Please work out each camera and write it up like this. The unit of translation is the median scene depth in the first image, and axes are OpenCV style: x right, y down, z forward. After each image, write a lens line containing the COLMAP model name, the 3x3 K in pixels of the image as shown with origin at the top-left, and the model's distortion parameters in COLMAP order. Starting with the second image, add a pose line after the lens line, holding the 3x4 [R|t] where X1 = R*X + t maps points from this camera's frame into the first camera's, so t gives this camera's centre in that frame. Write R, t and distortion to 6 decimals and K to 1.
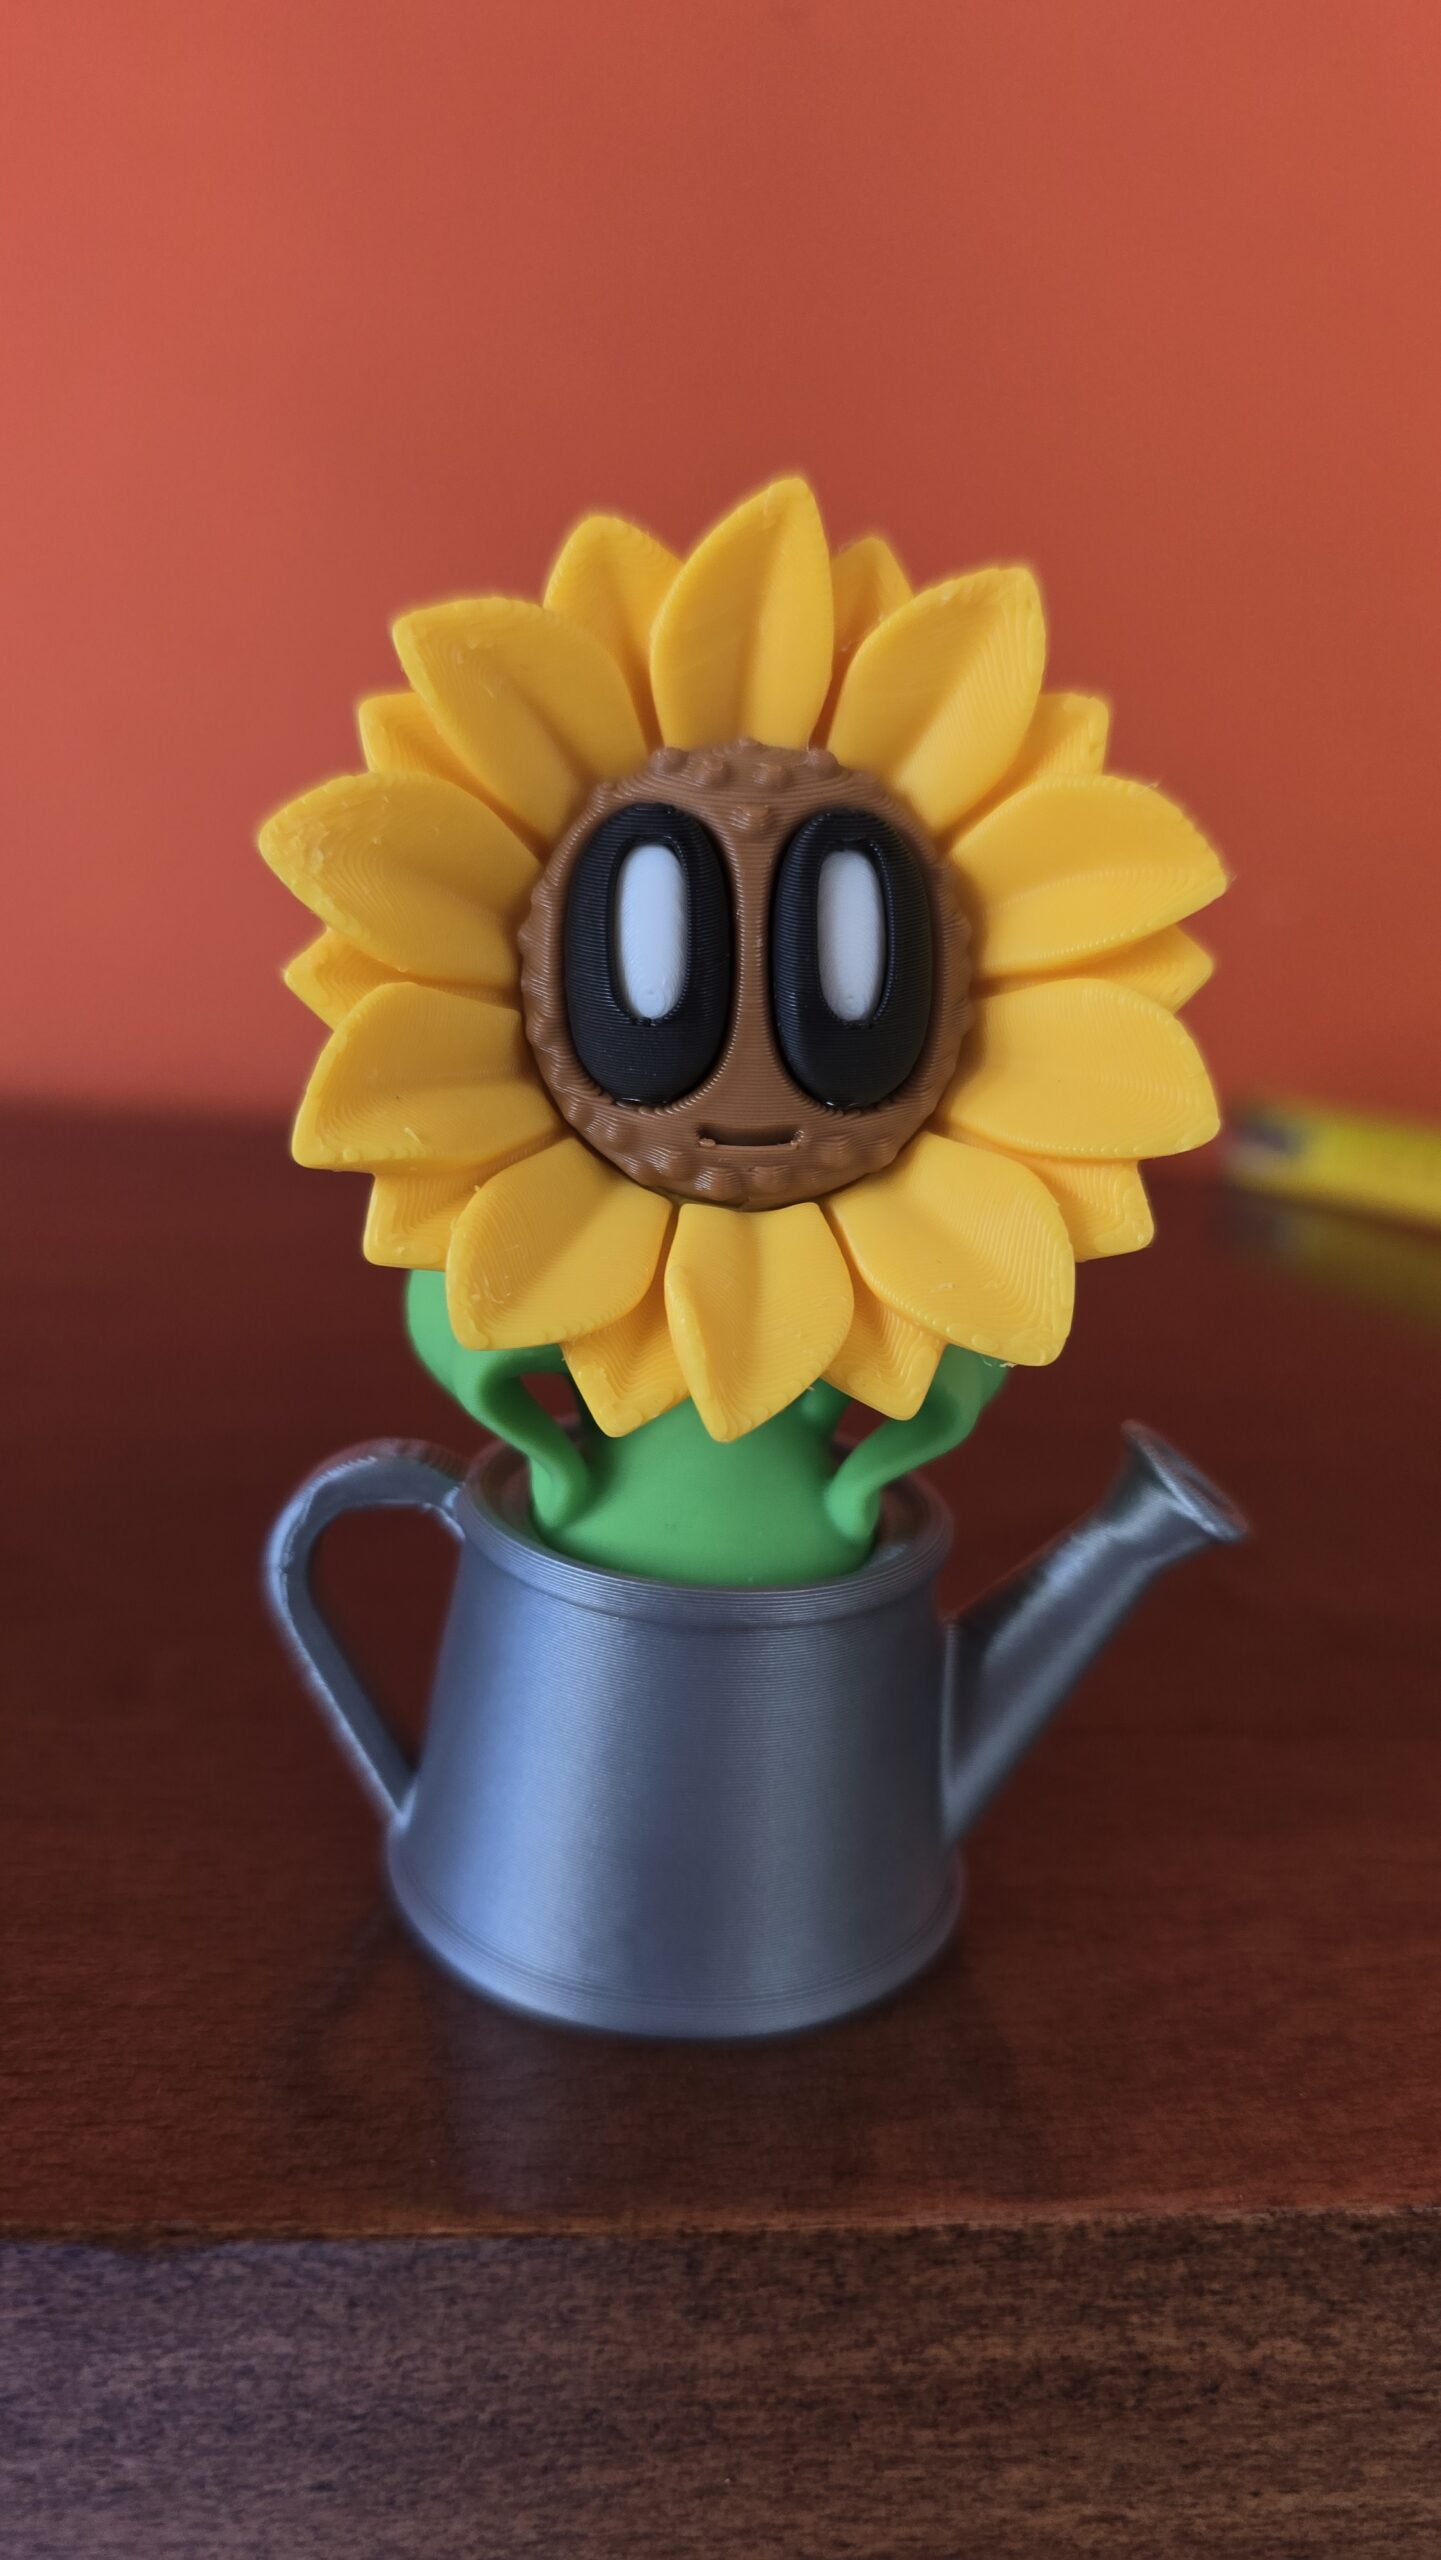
lens RADIAL K [[1885.4, 0, 720.5], [0, 1885.4, 1280.0], [0, 0, 1]] dist [-0.000637, -0.001283]
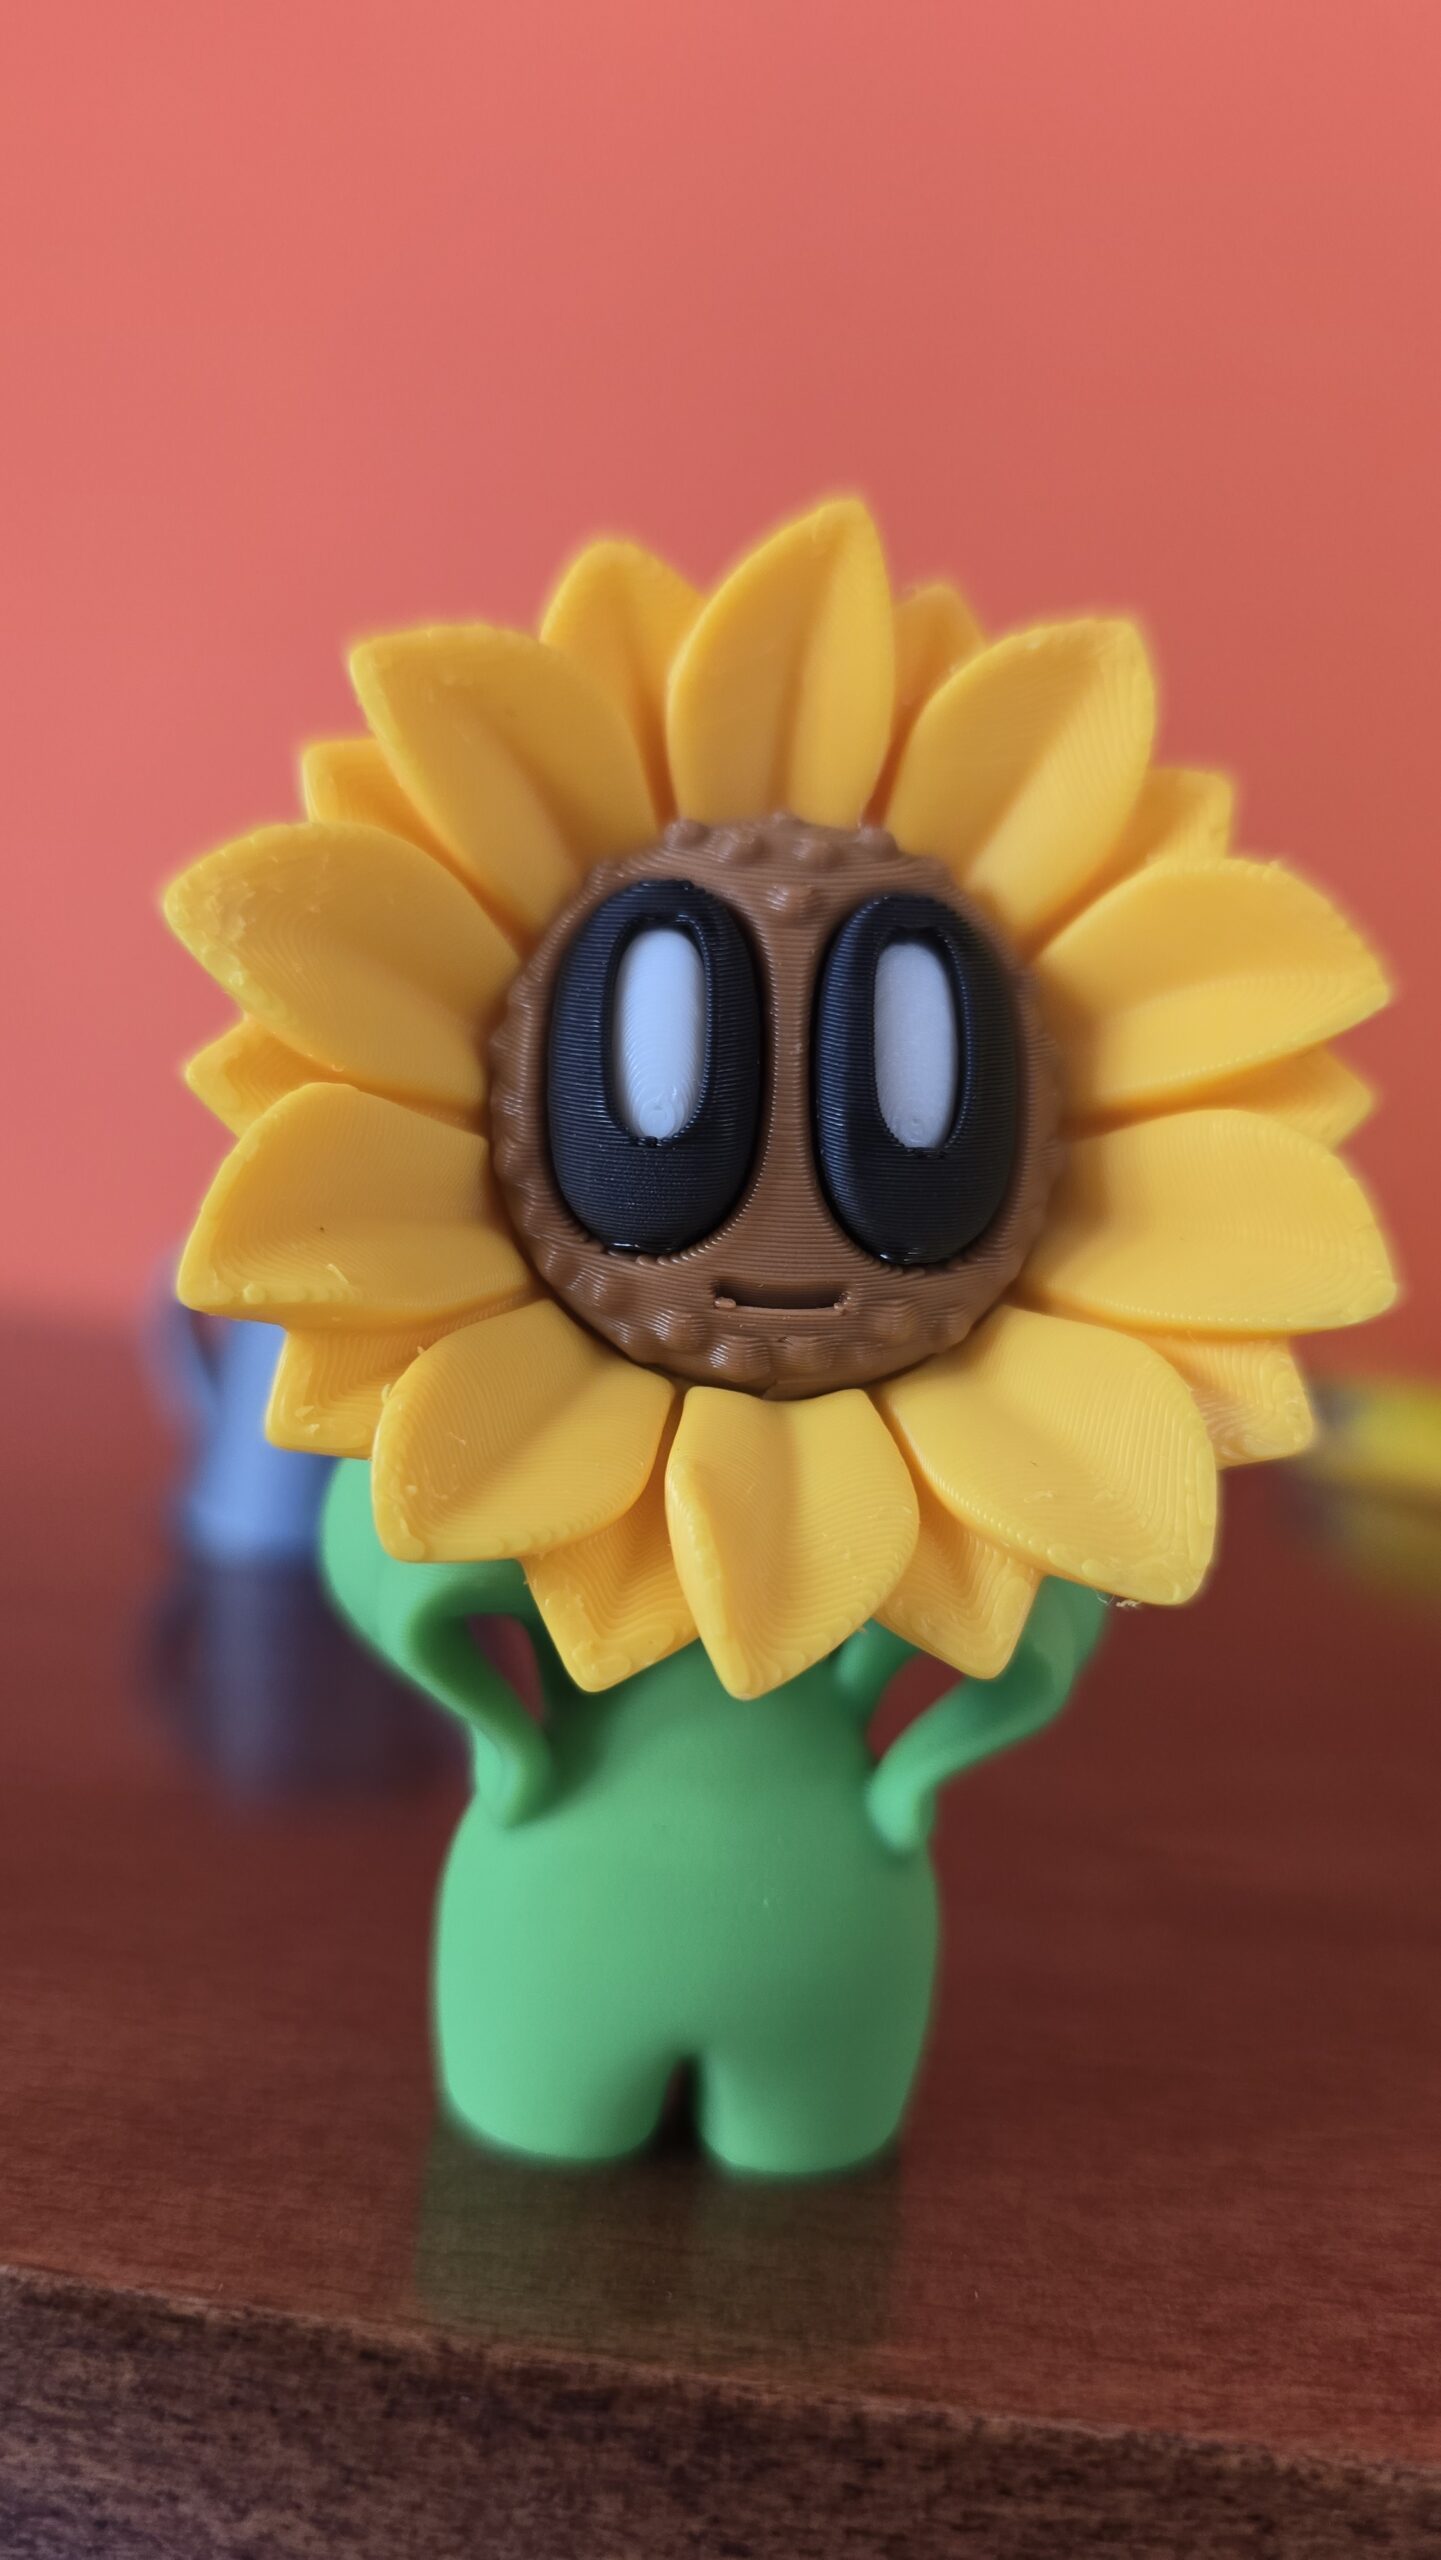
lens RADIAL K [[1885.4, 0, 720.5], [0, 1885.4, 1280.0], [0, 0, 1]] dist [-0.000637, -0.001283]
pose [[0.999678, 0.022105, 0.012439, -0.019155], [-0.019487, 0.983249, -0.181223, 0.056668], [-0.016236, 0.180922, 0.983363, 0.248494]]
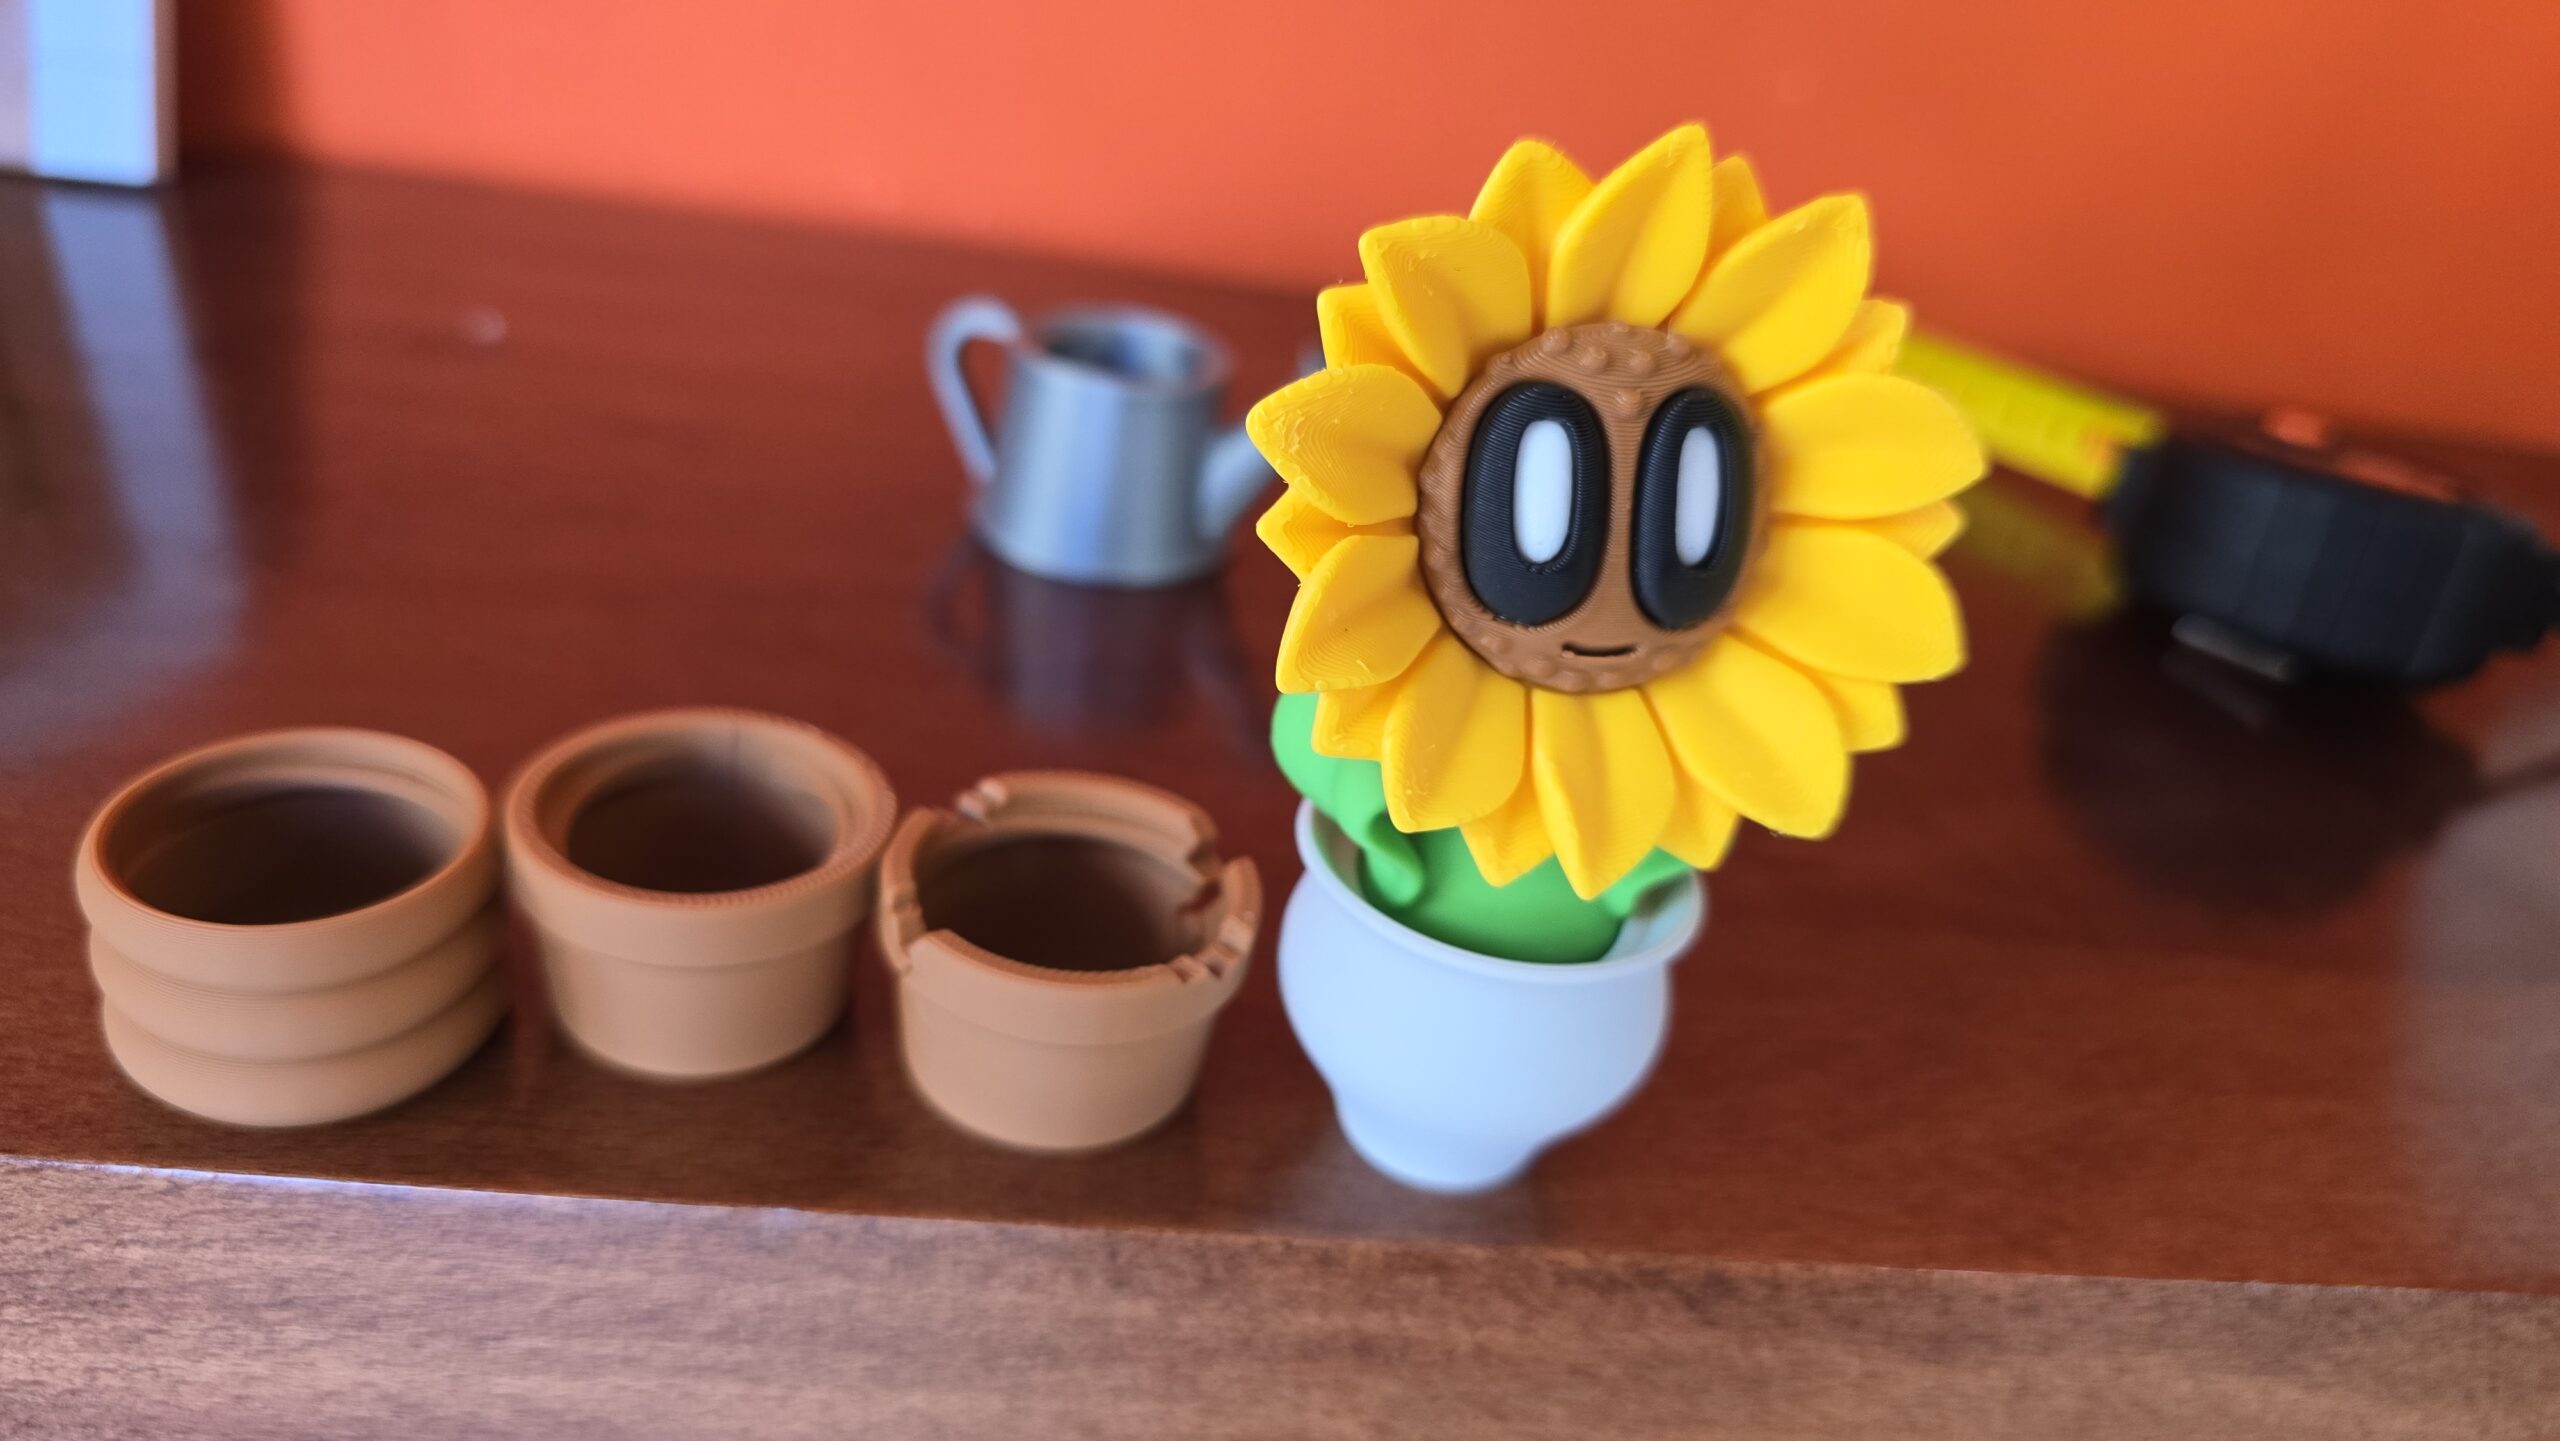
lens RADIAL K [[1885.4, 0, 1280.0], [0, 1885.4, 720.5], [0, 0, 1]] dist [-0.000637, -0.001283]
pose [[0.989707, 0.005521, 0.143002, -0.382216], [-0.039452, 0.971061, 0.235552, -0.322470], [-0.137563, -0.238769, 0.961283, -0.202962]]
